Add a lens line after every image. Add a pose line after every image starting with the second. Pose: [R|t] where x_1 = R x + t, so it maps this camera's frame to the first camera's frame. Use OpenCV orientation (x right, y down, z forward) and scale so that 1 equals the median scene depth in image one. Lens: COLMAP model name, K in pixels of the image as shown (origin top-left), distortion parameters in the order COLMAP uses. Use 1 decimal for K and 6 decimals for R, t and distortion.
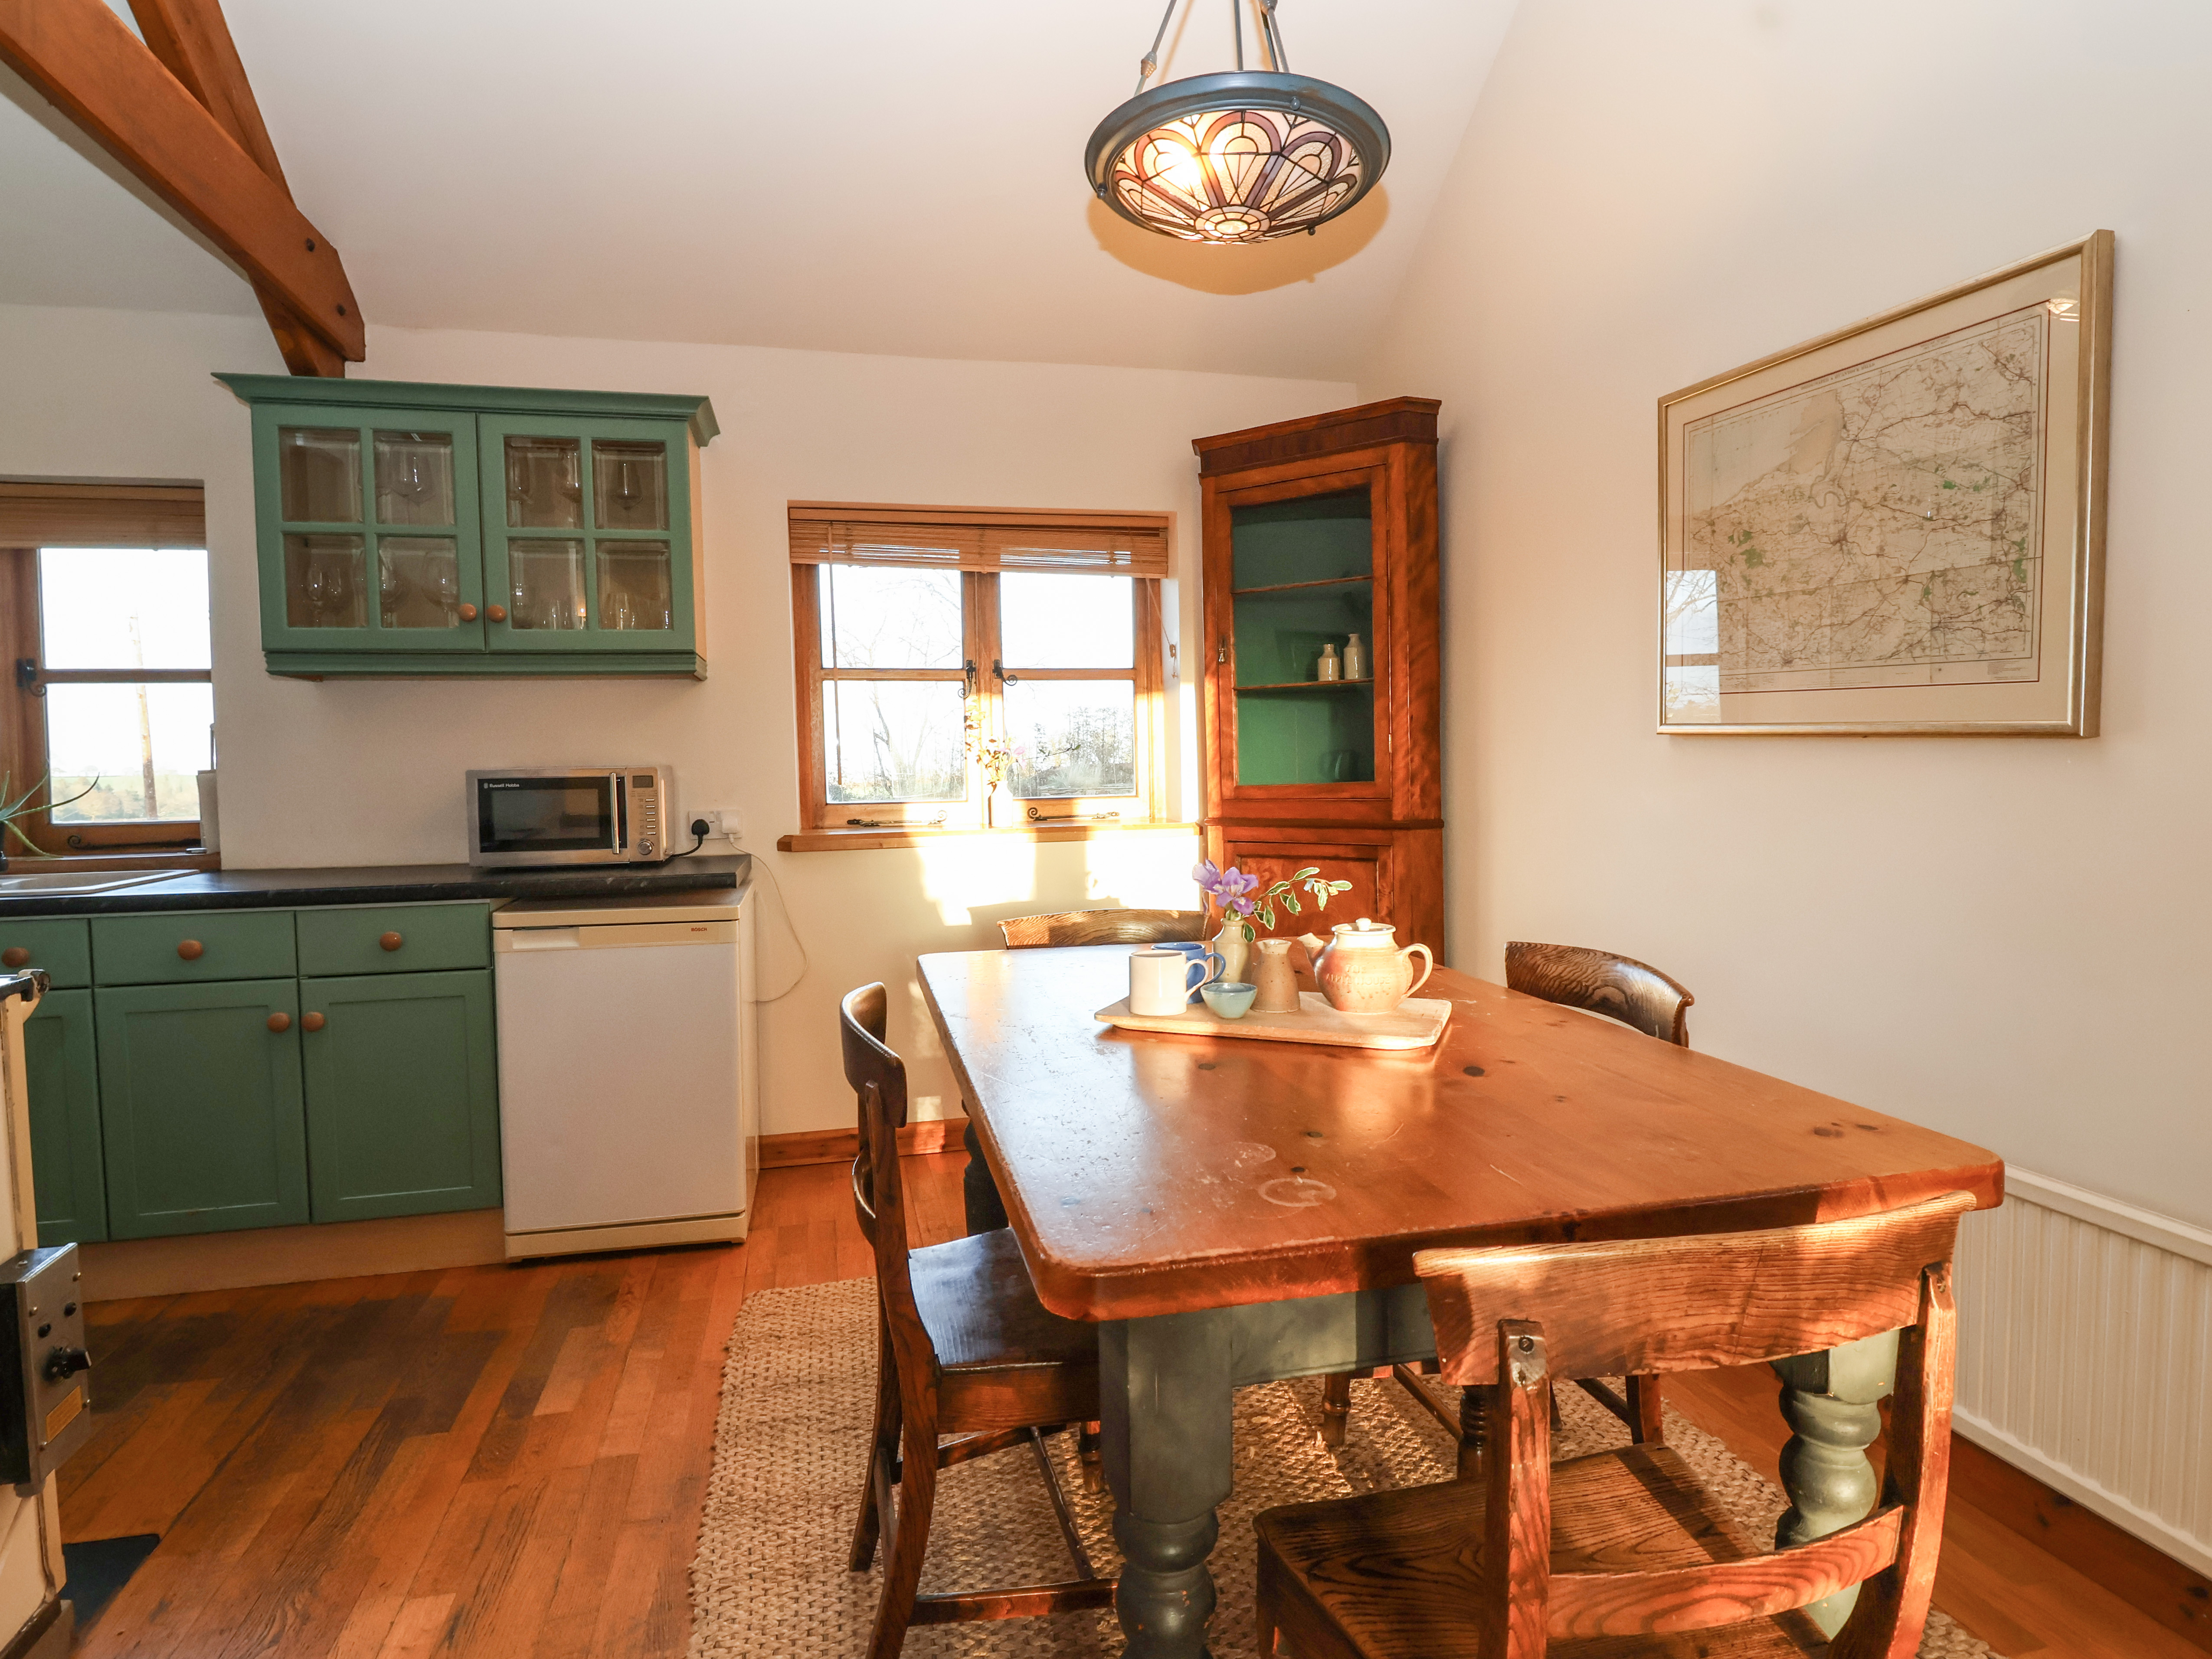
lens RADIAL K [[1224.8, 0, 1116.6], [0, 1224.8, 821.8], [0, 0, 1]] dist [0.001884, -0.004259]
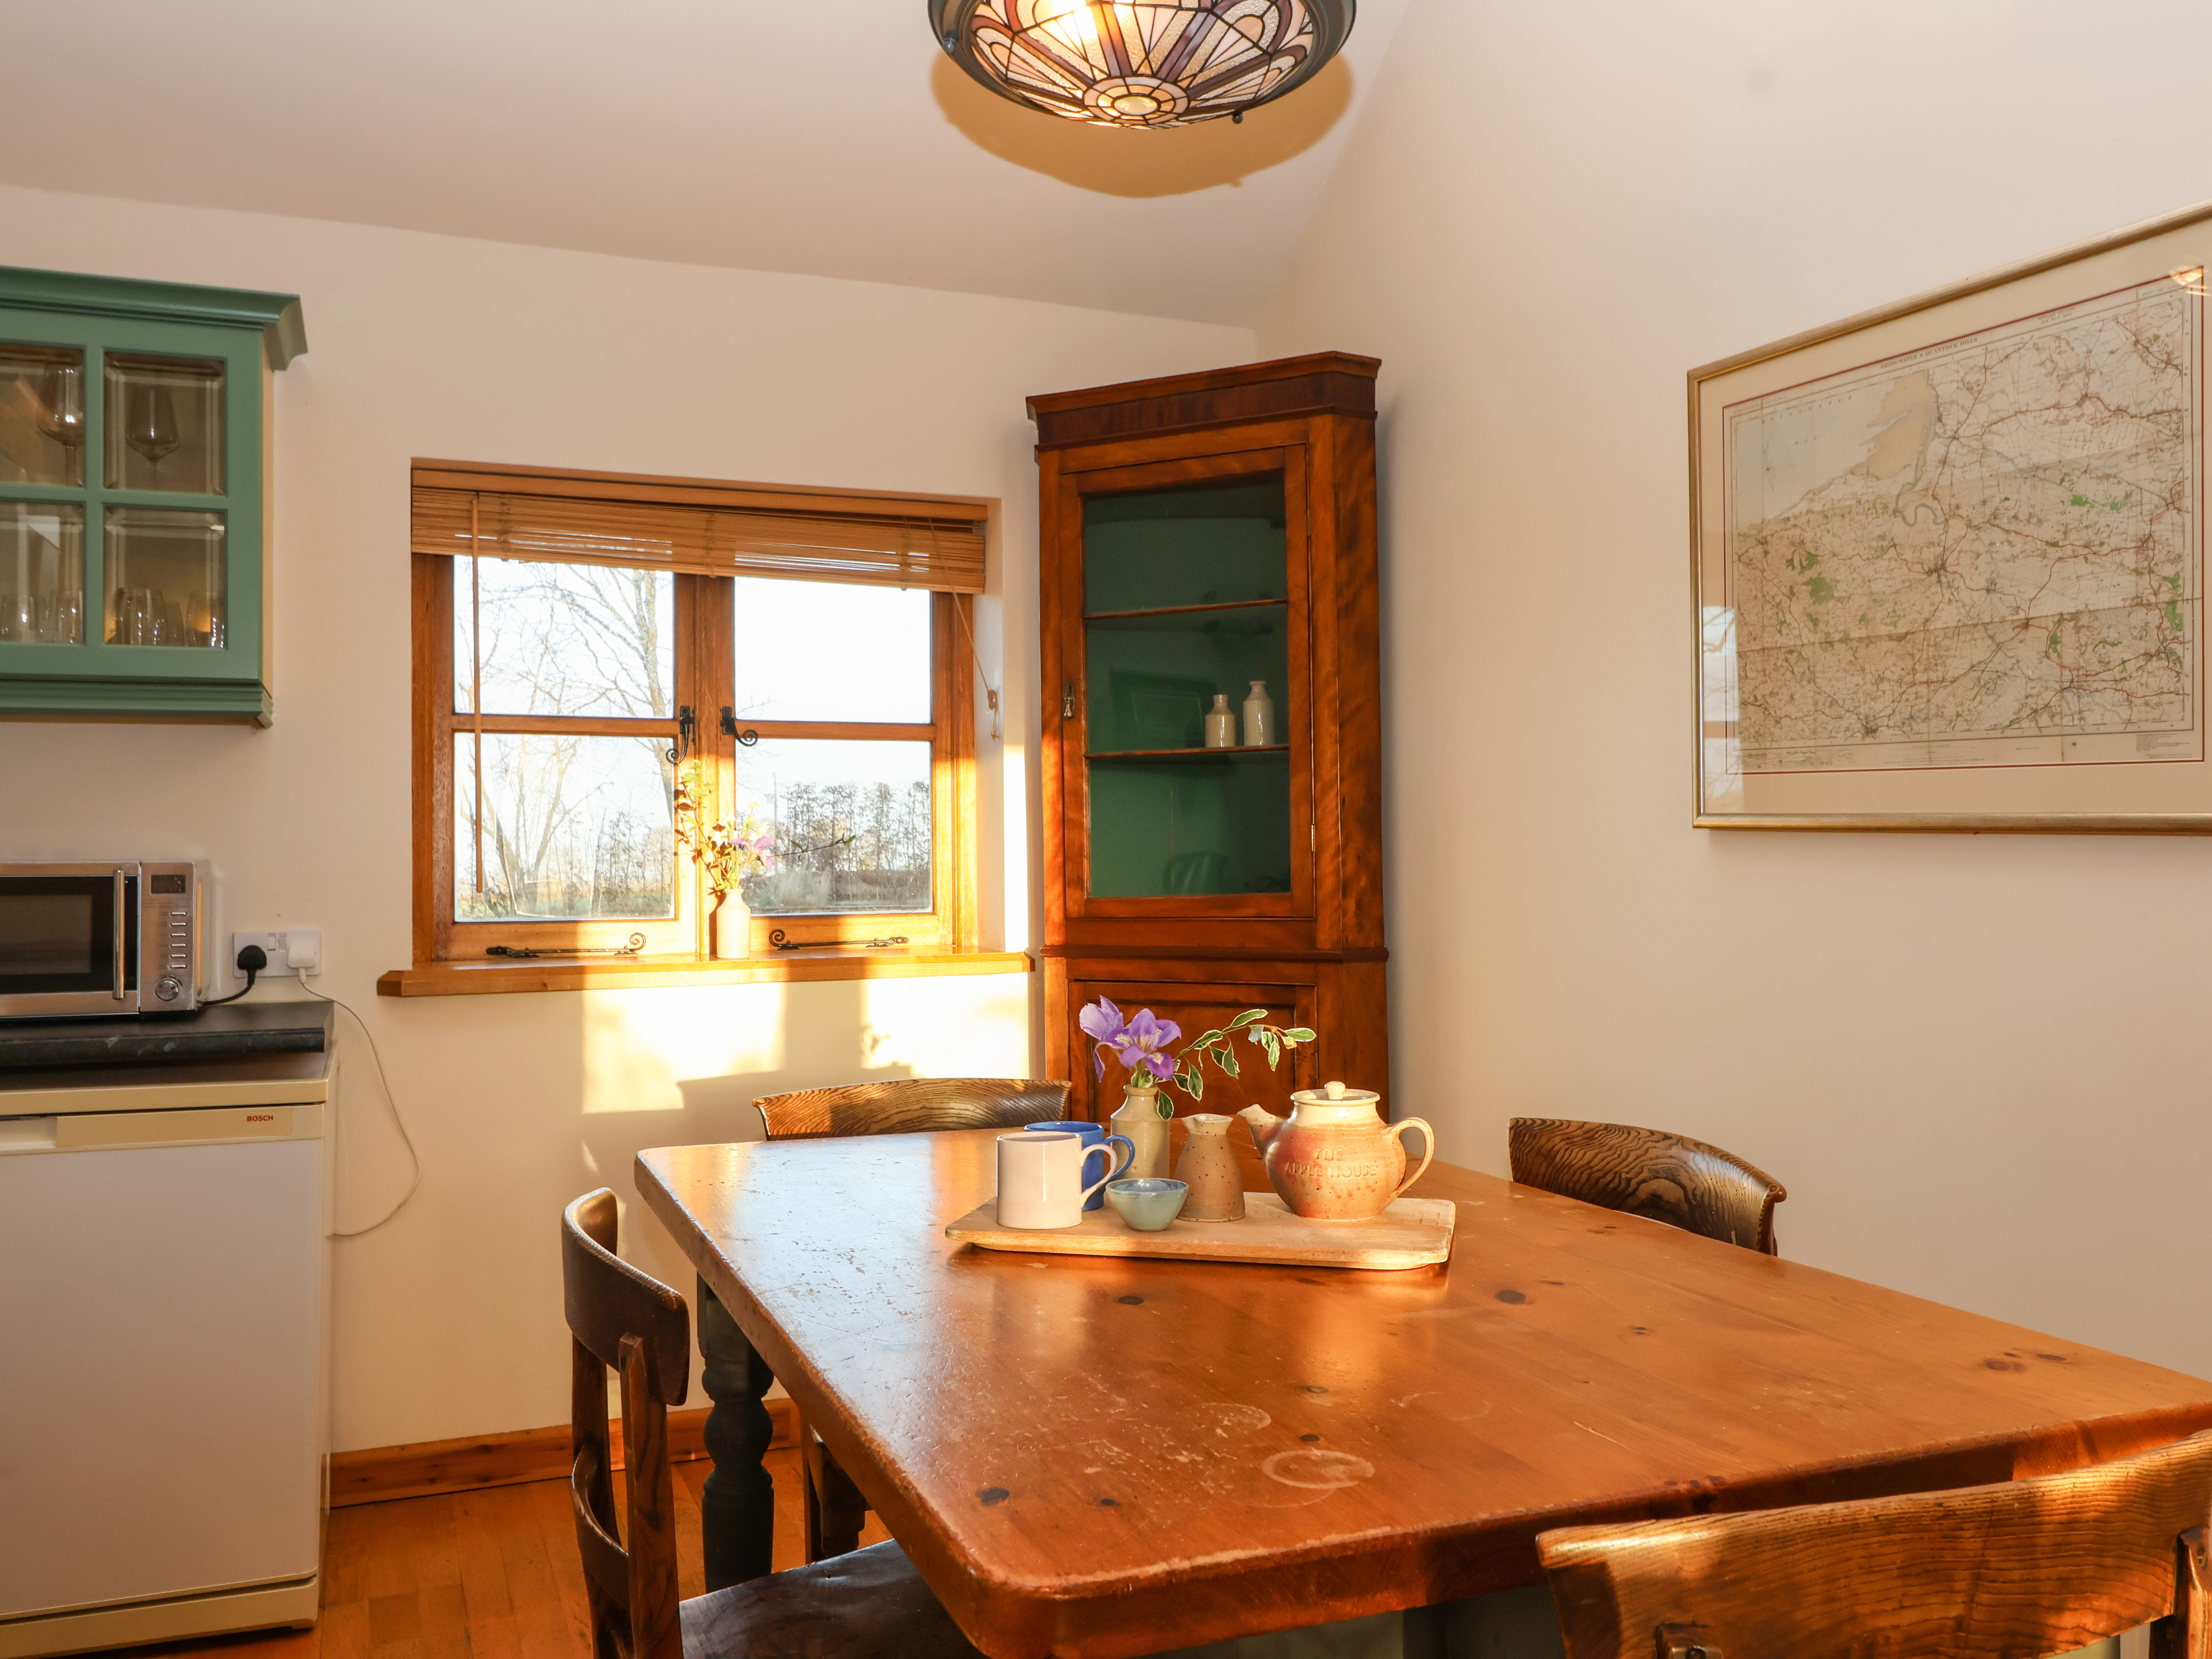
lens RADIAL K [[1833.8, 0, 1110.3], [0, 1833.8, 828.0], [0, 0, 1]] dist [0.024469, -0.010579]
pose [[0.989241, 0.012697, 0.145742, -0.059828], [-0.002150, 0.997381, -0.072294, 0.007758], [-0.146278, 0.071202, 0.986678, -0.016817]]
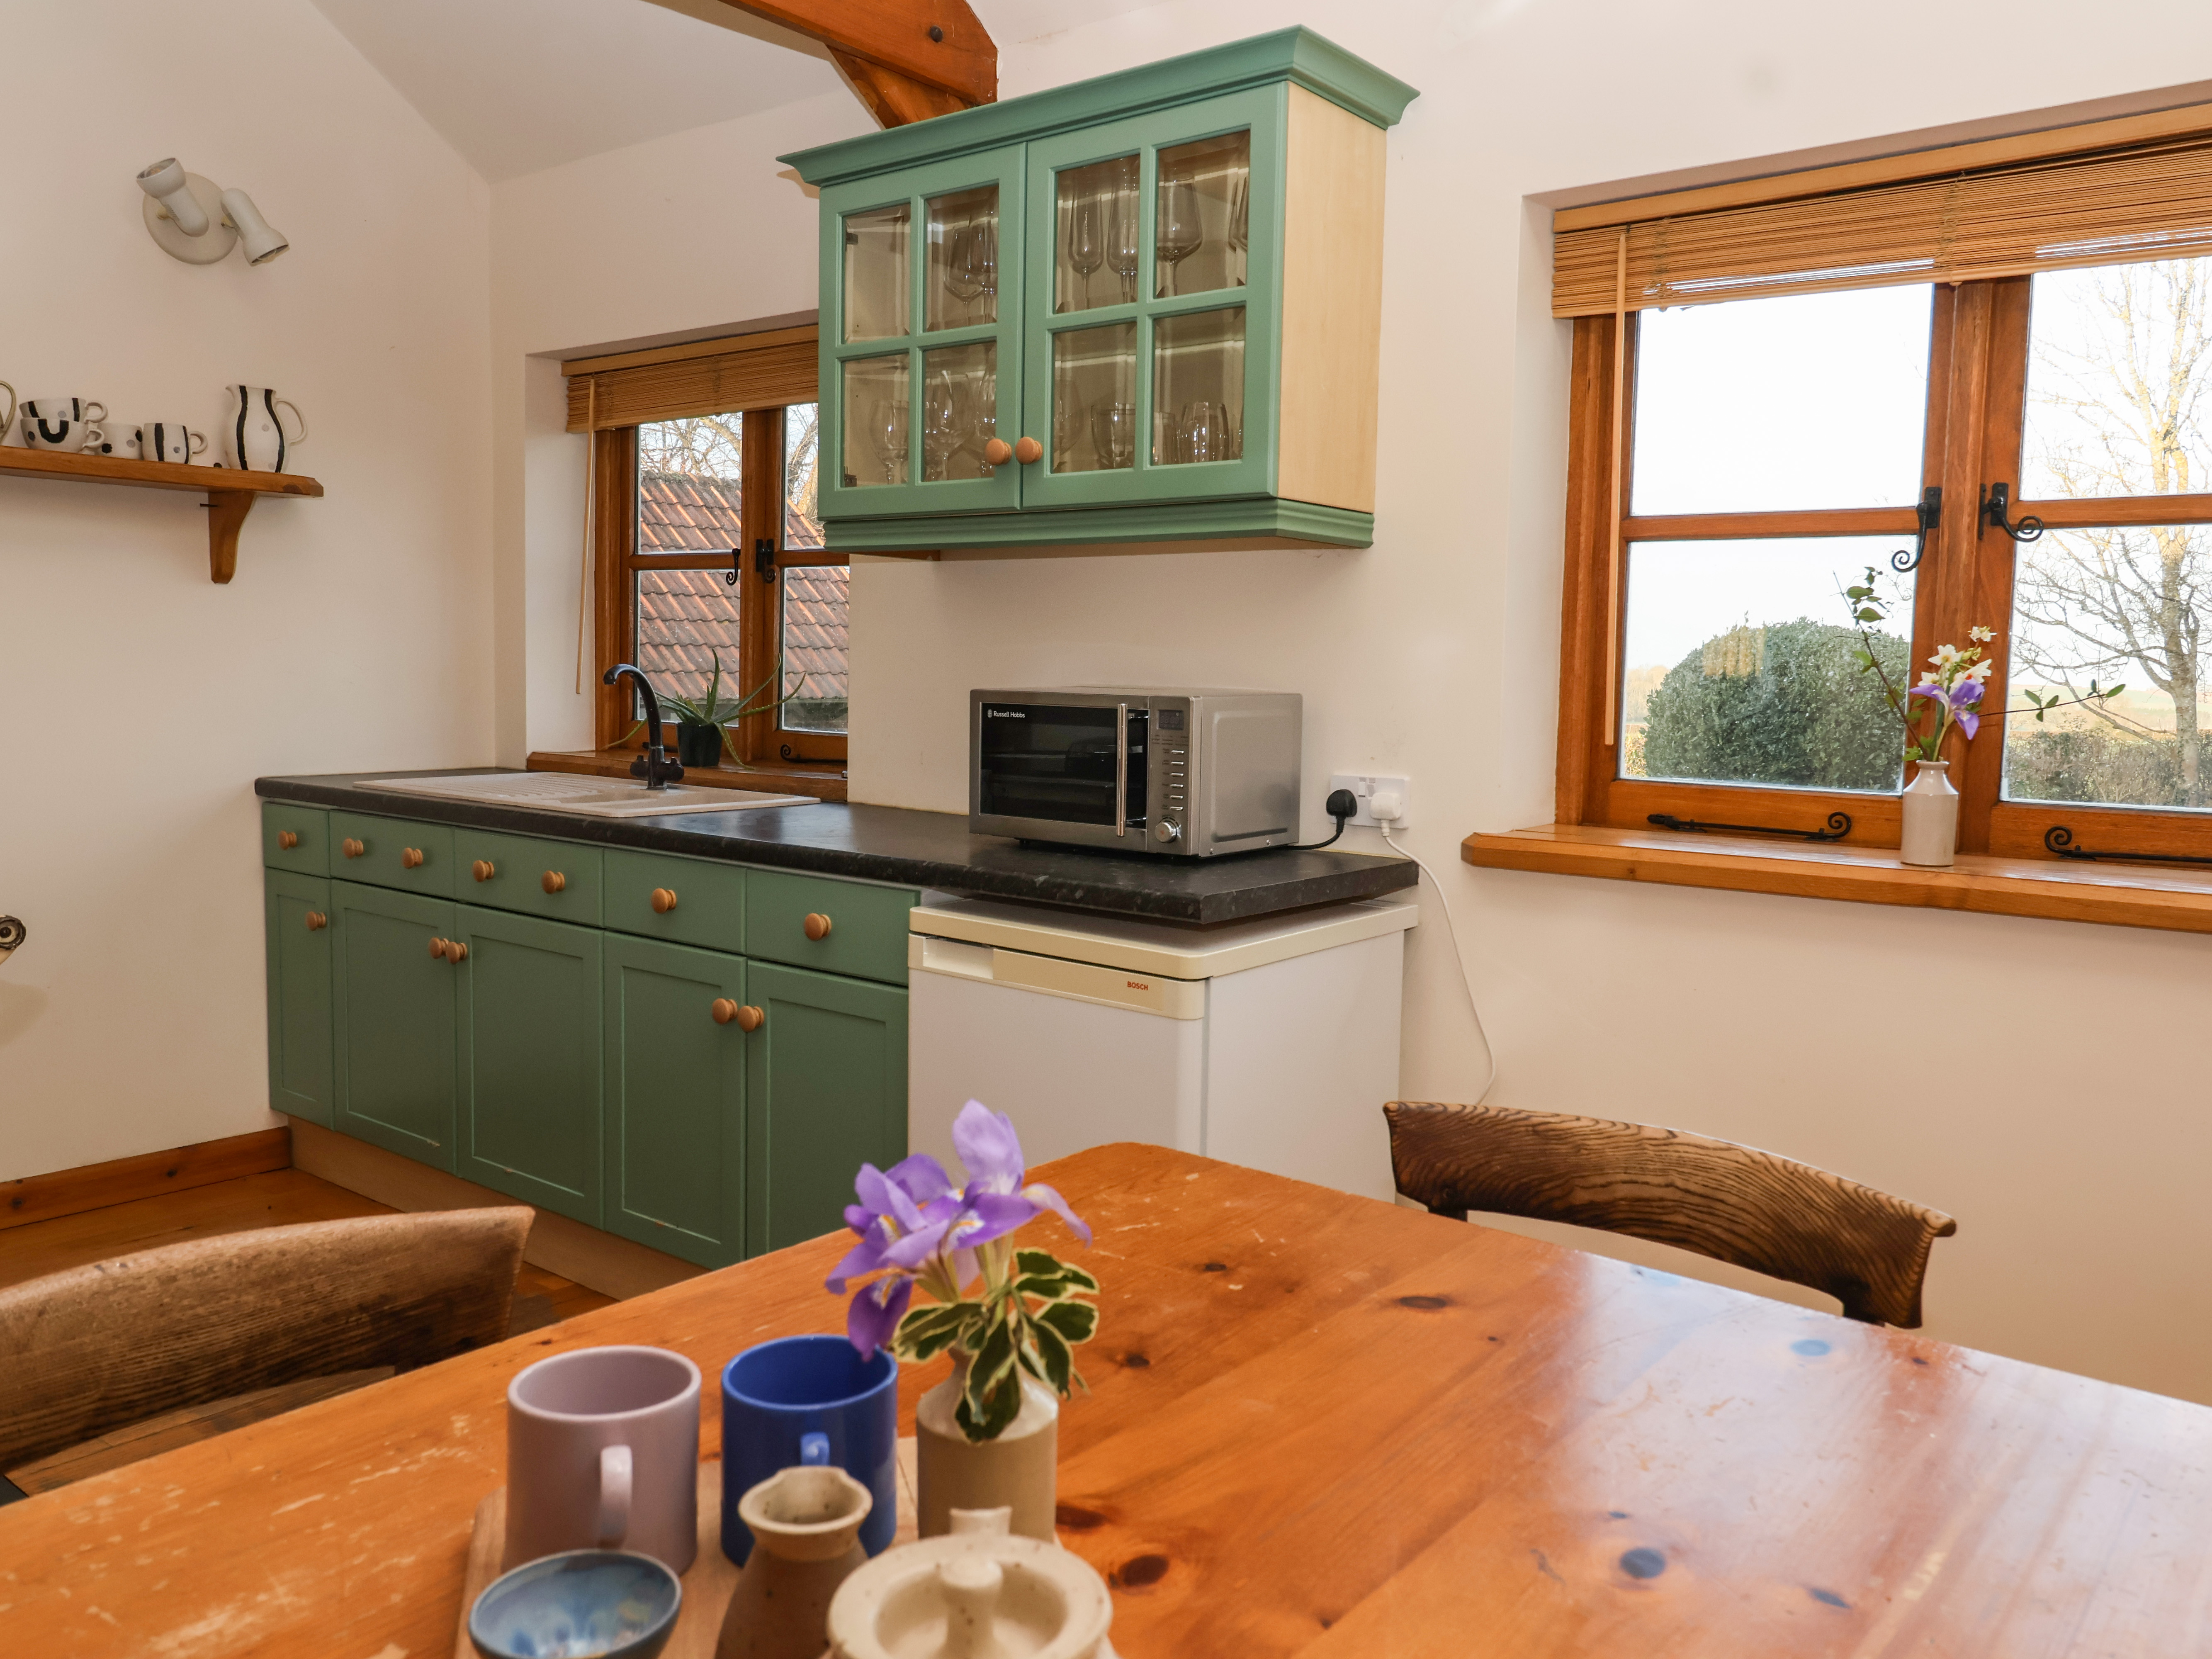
lens RADIAL K [[1736.7, 0, 1094.5], [0, 1736.7, 807.0], [0, 0, 1]] dist [0.037413, 0.005072]
pose [[0.616318, 0.095440, -0.781692, 0.338475], [-0.071439, 0.995312, 0.065196, -0.058134], [0.784250, 0.015662, 0.620247, 0.595255]]
